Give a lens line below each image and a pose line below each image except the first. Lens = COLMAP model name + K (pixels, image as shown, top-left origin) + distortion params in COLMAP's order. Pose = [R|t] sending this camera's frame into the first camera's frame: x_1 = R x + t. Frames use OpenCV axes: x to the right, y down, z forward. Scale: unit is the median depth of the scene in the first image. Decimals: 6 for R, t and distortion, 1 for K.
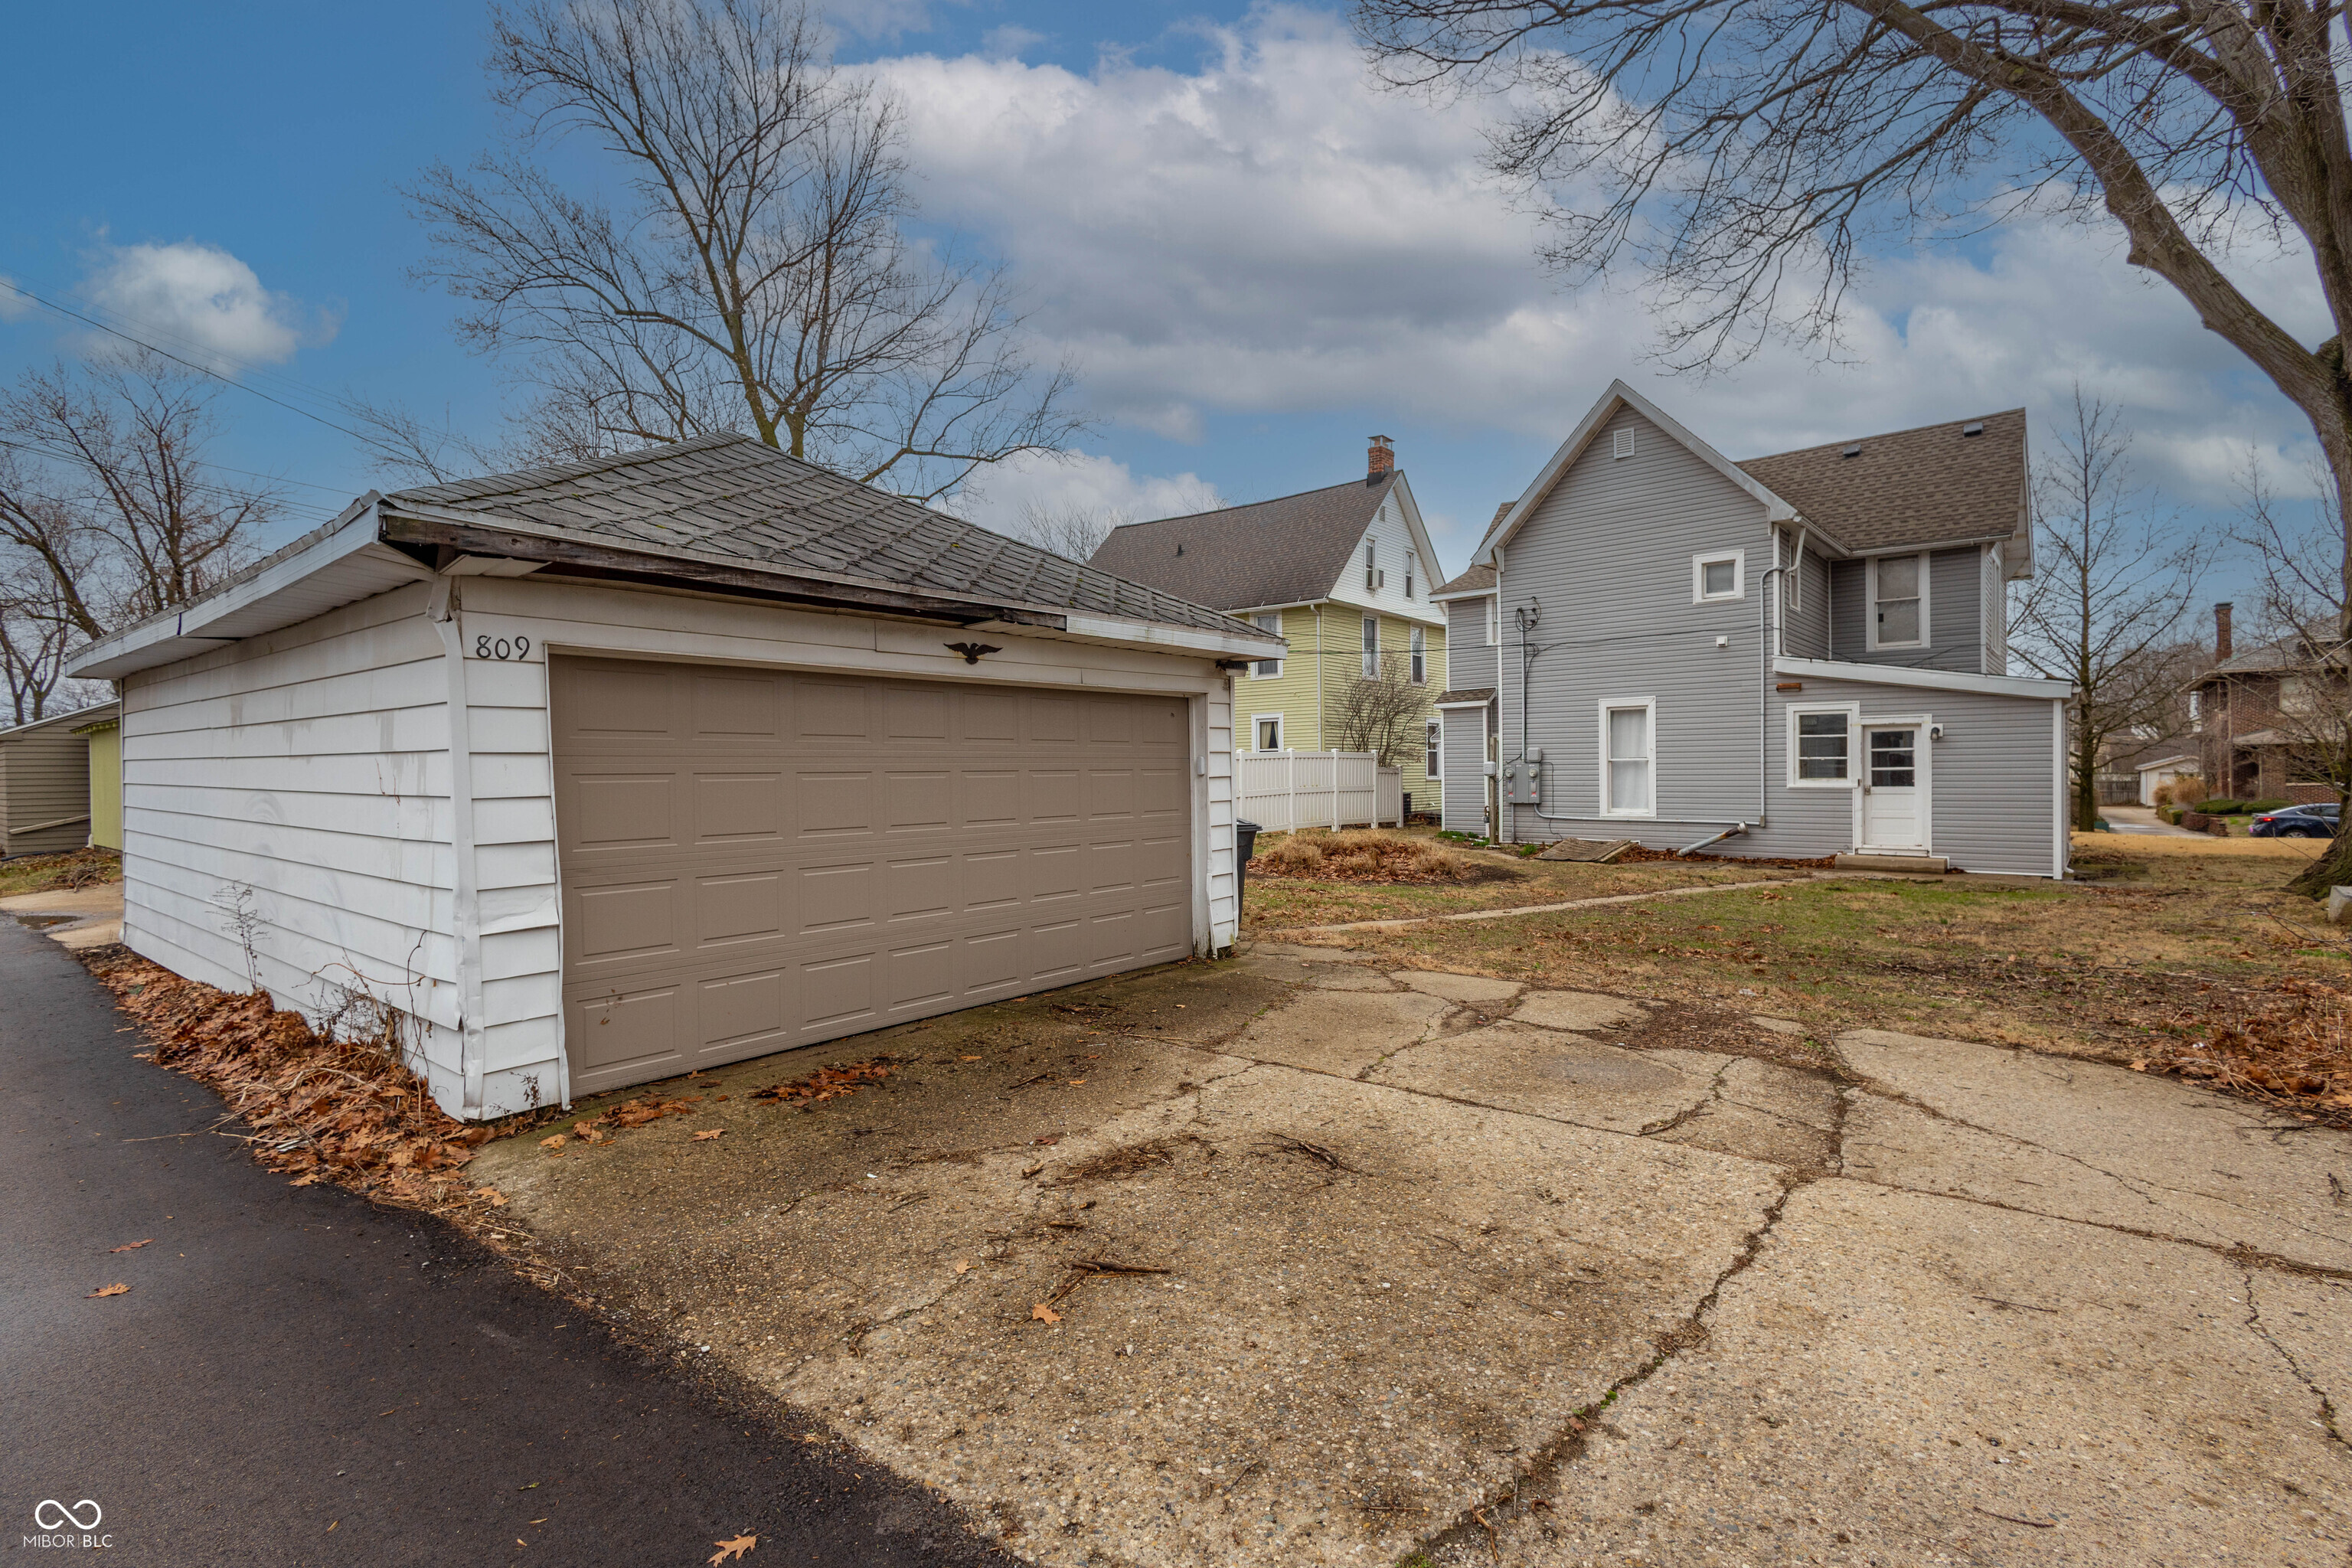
lens RADIAL K [[1078.3, 0, 1181.5], [0, 1078.3, 780.4], [0, 0, 1]] dist [0.015142, -0.004792]
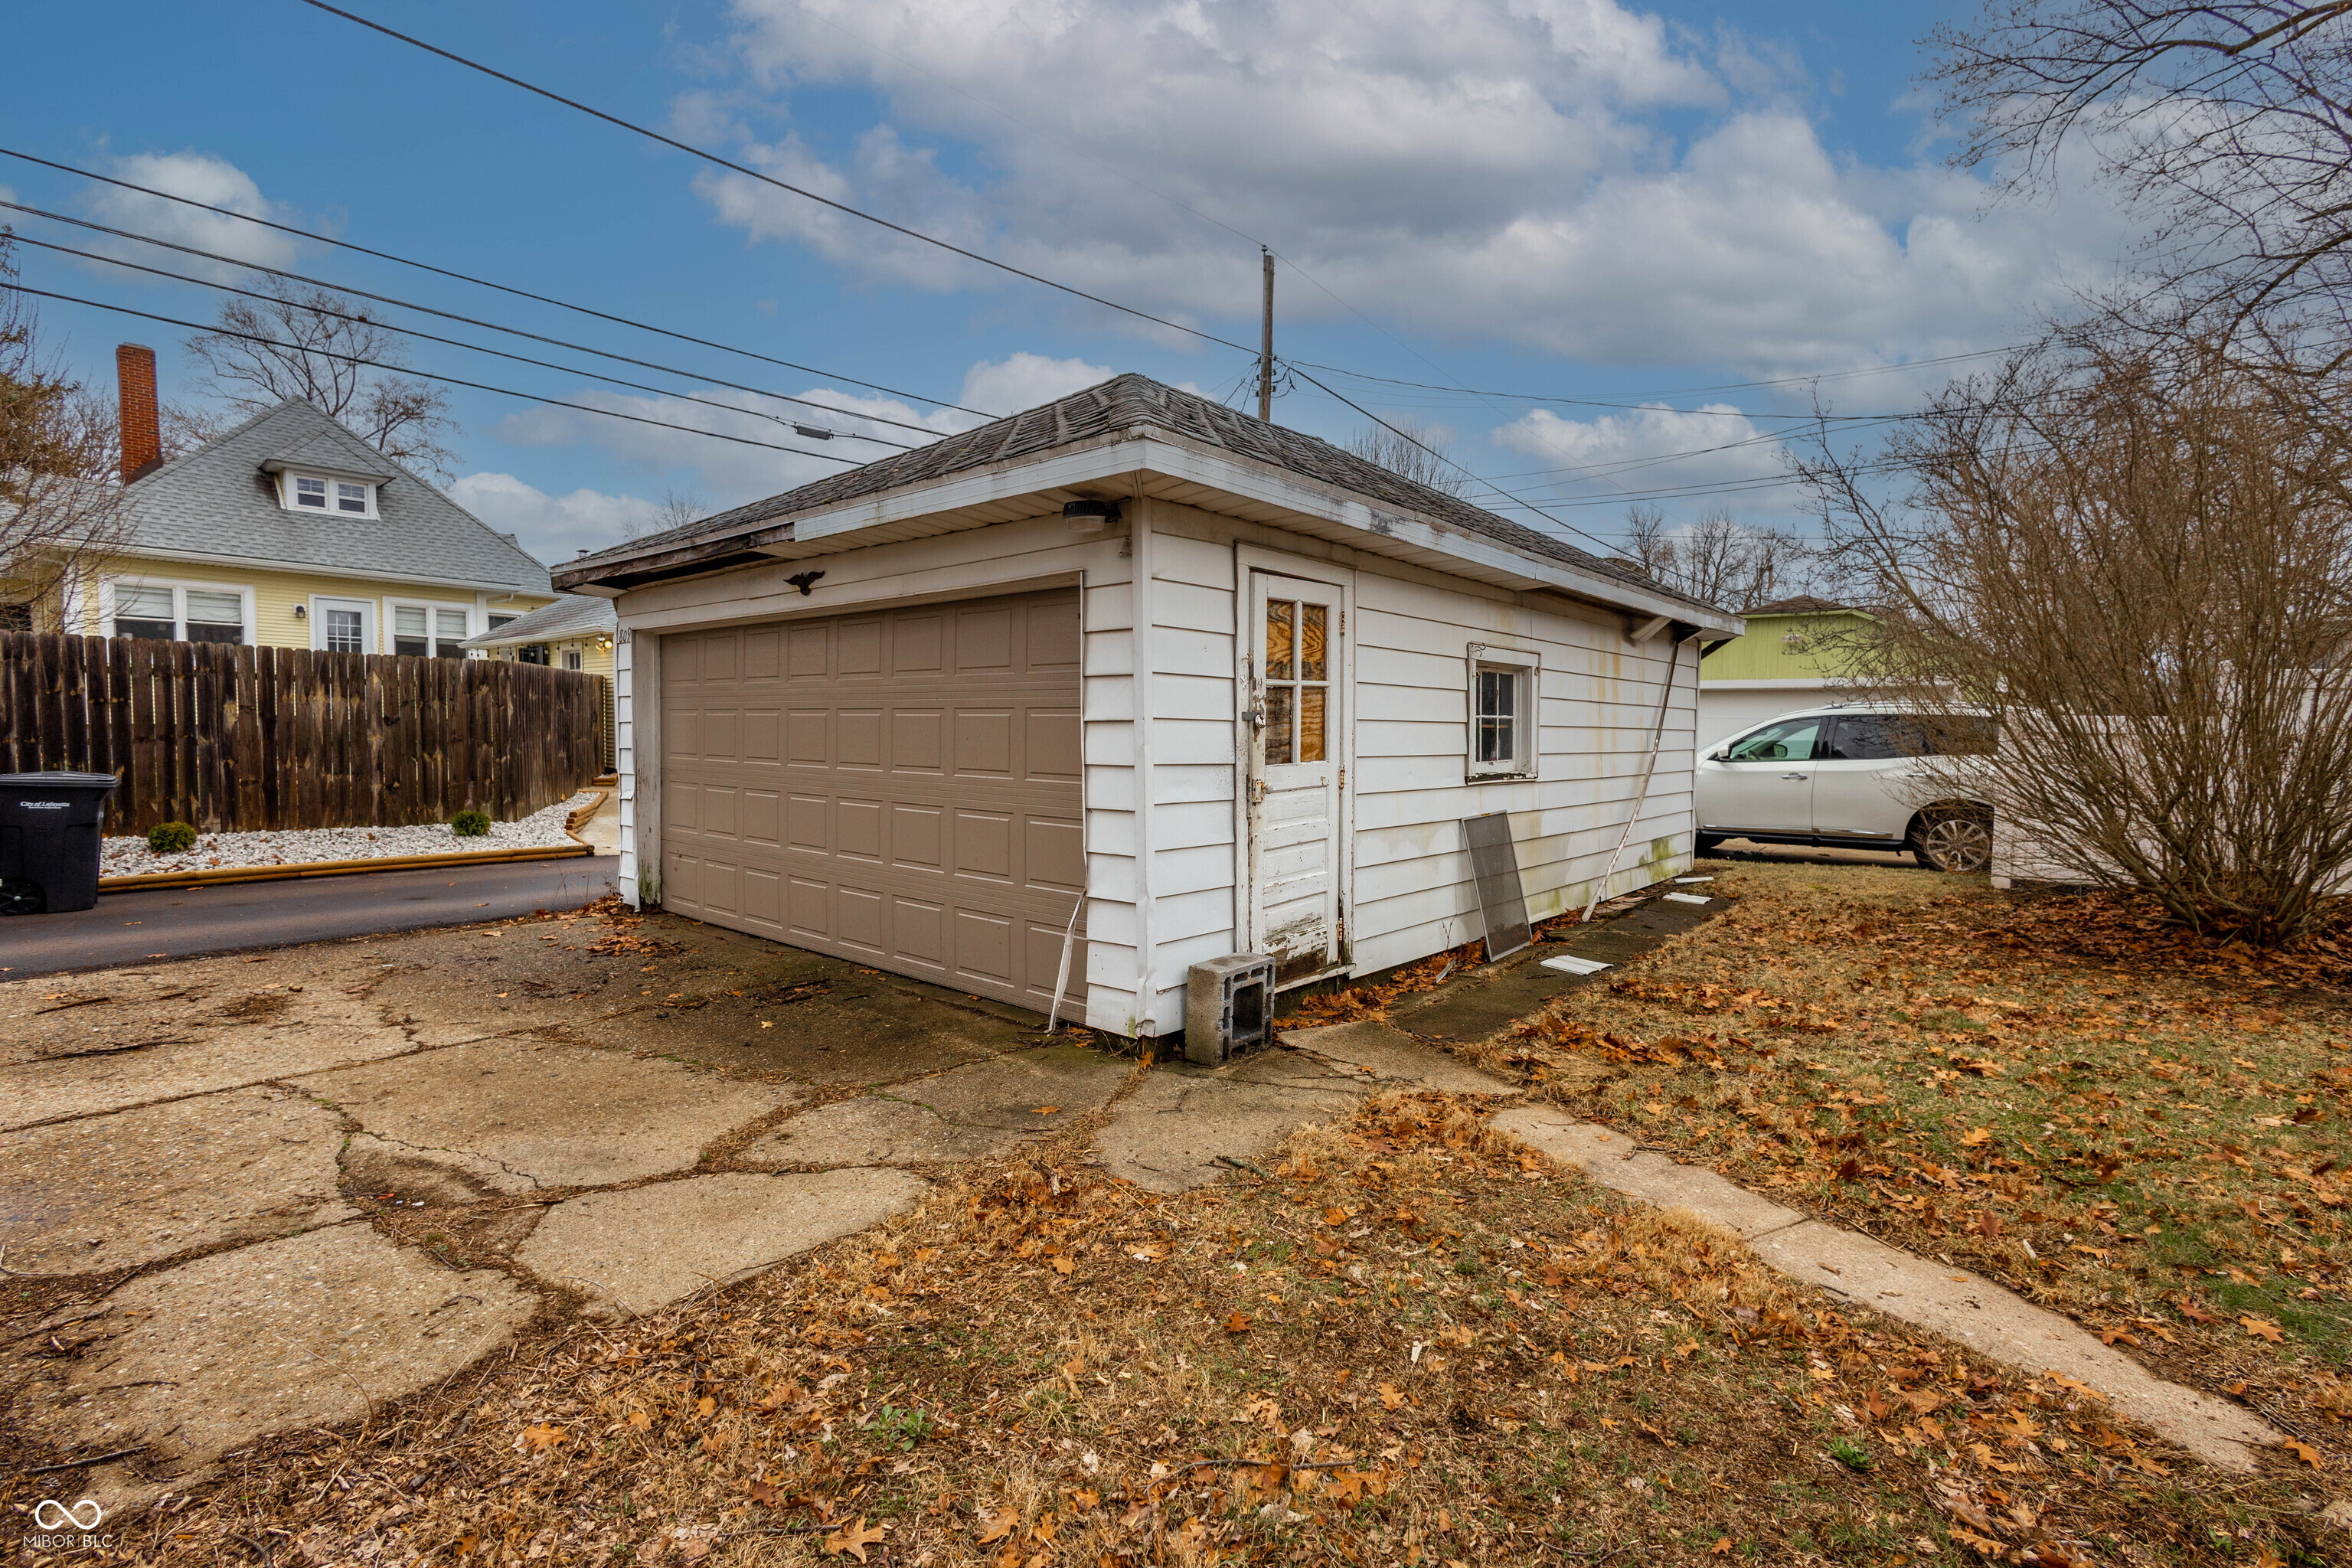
lens RADIAL K [[1078.3, 0, 1181.5], [0, 1078.3, 780.4], [0, 0, 1]] dist [0.015142, -0.004792]
pose [[-0.039997, 0.055419, -0.997662, 0.259519], [-0.022650, 0.998154, 0.056354, -0.002147], [0.998943, 0.024851, -0.038668, 0.474906]]
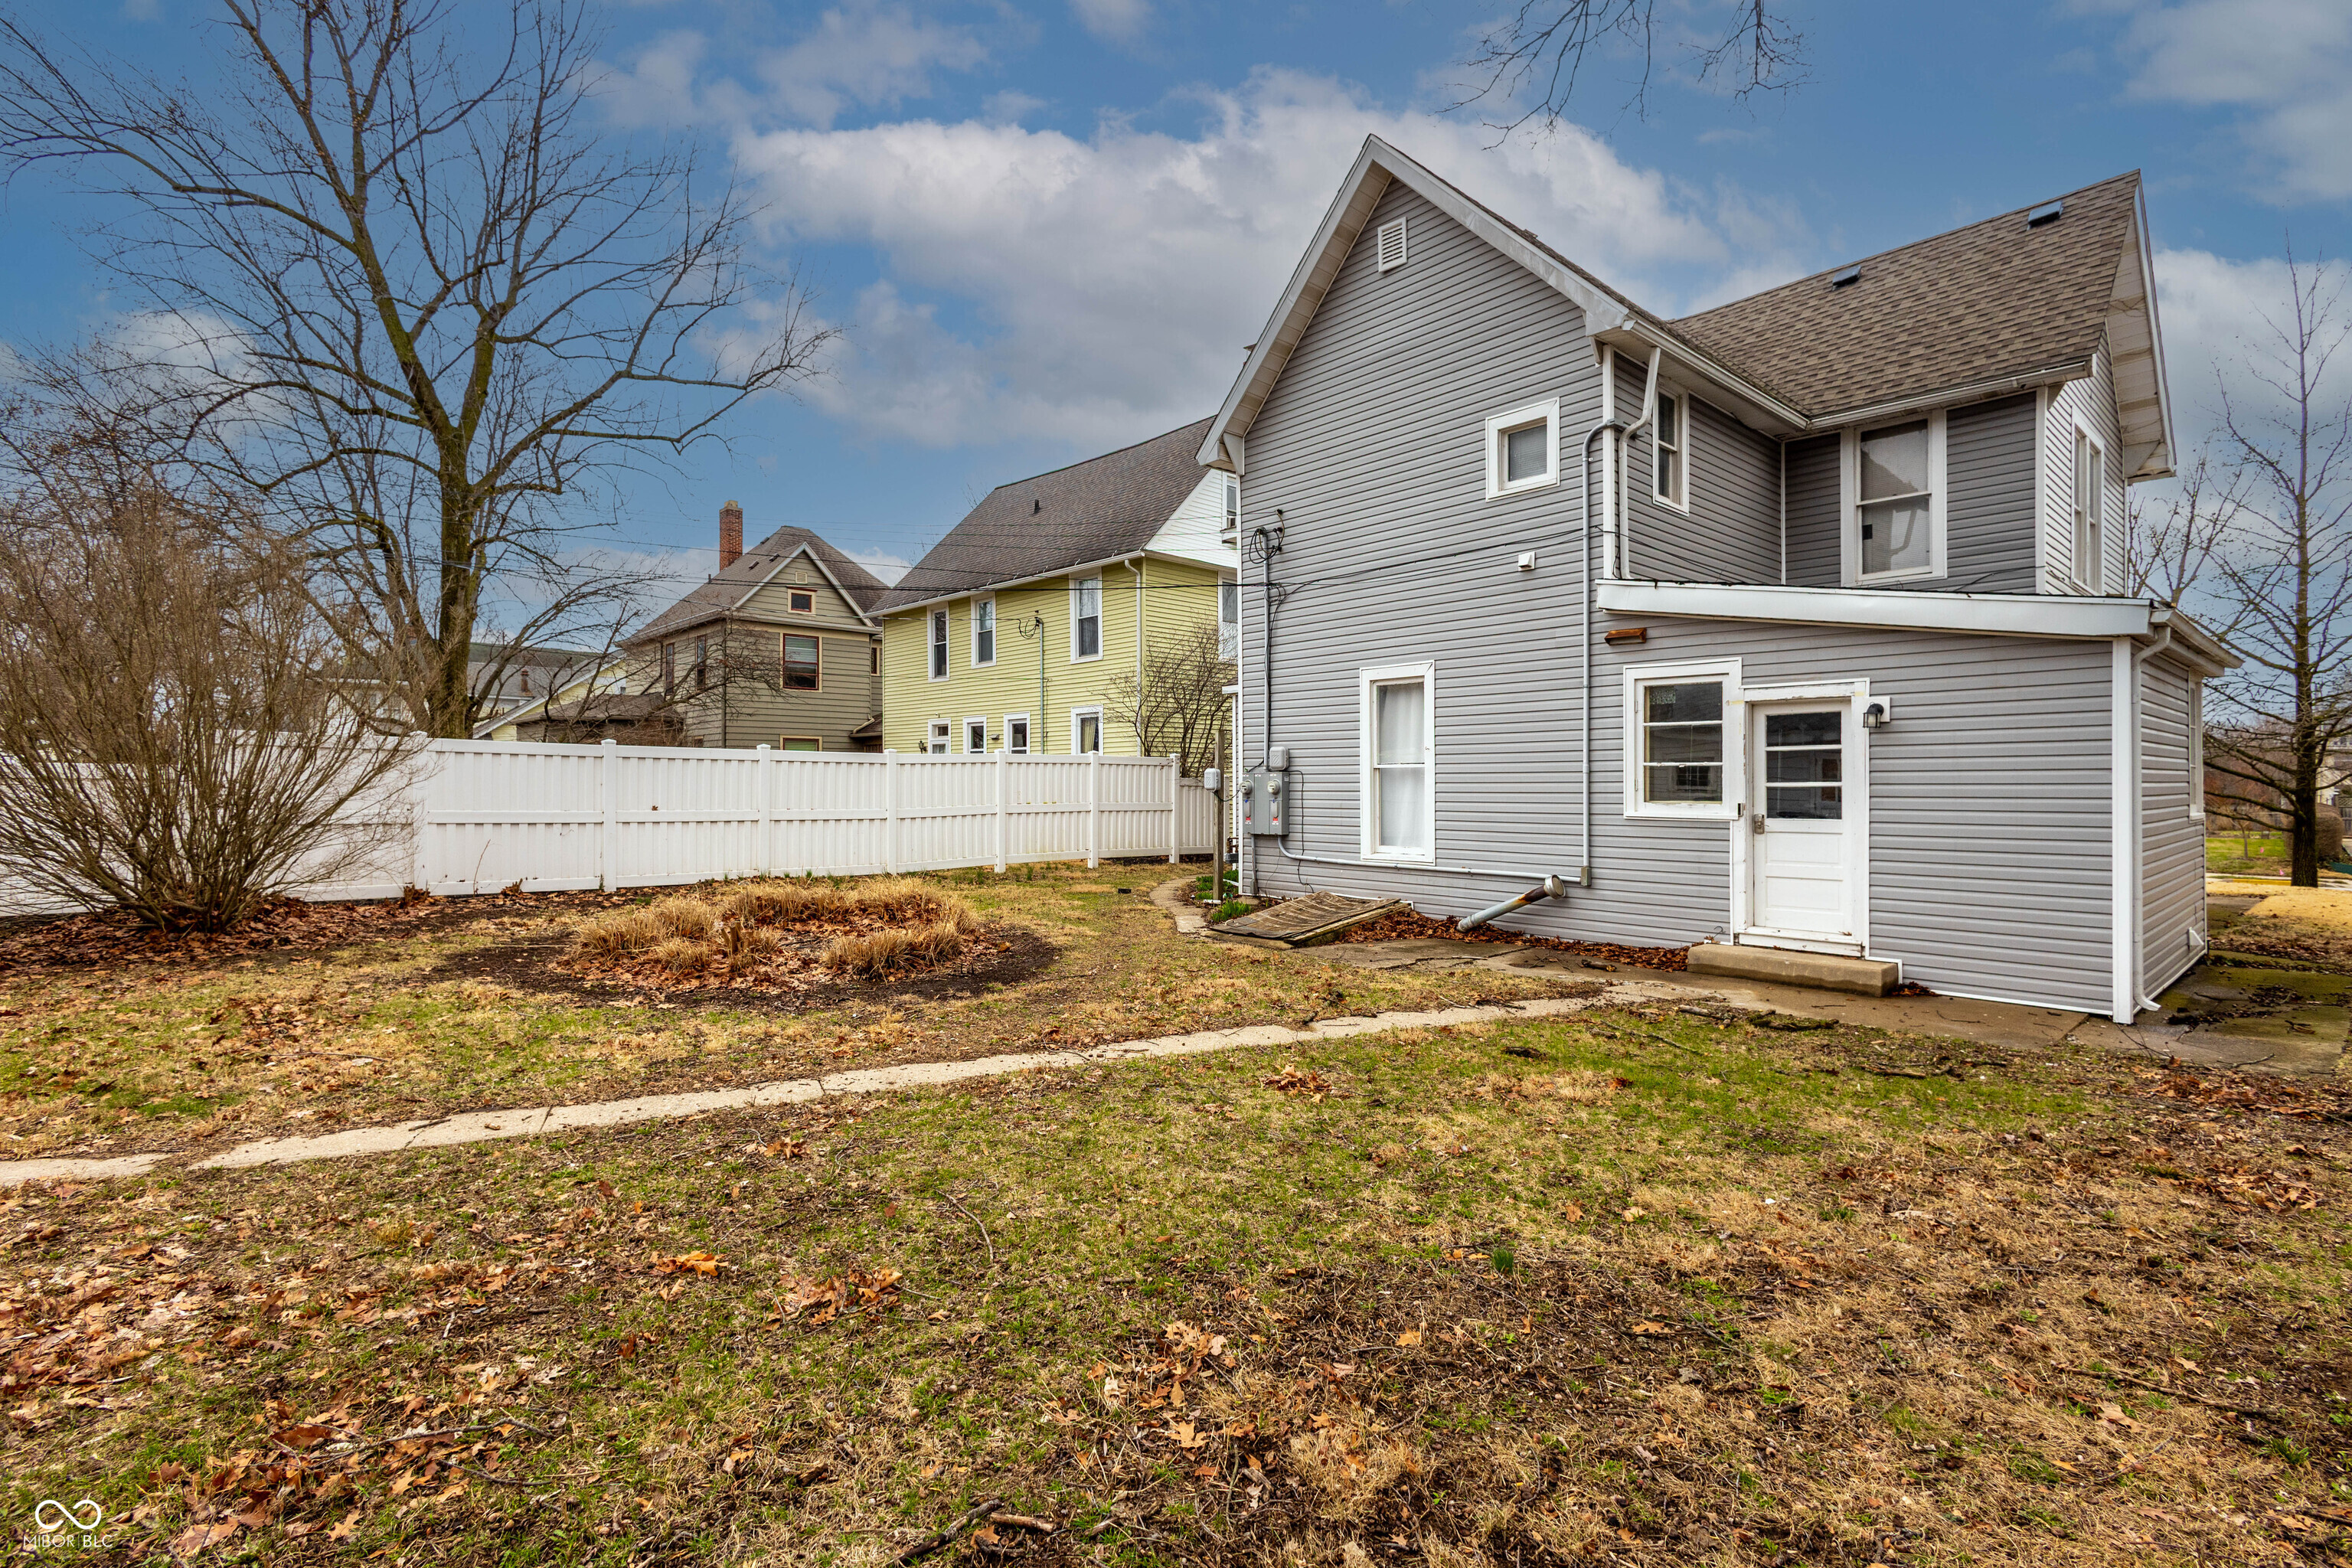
lens RADIAL K [[1078.3, 0, 1181.5], [0, 1078.3, 780.4], [0, 0, 1]] dist [0.015142, -0.004792]
pose [[0.991427, 0.008483, -0.130387, 0.379387], [-0.010026, 0.999887, -0.011183, -0.003366], [0.130277, 0.012394, 0.991400, 0.392814]]
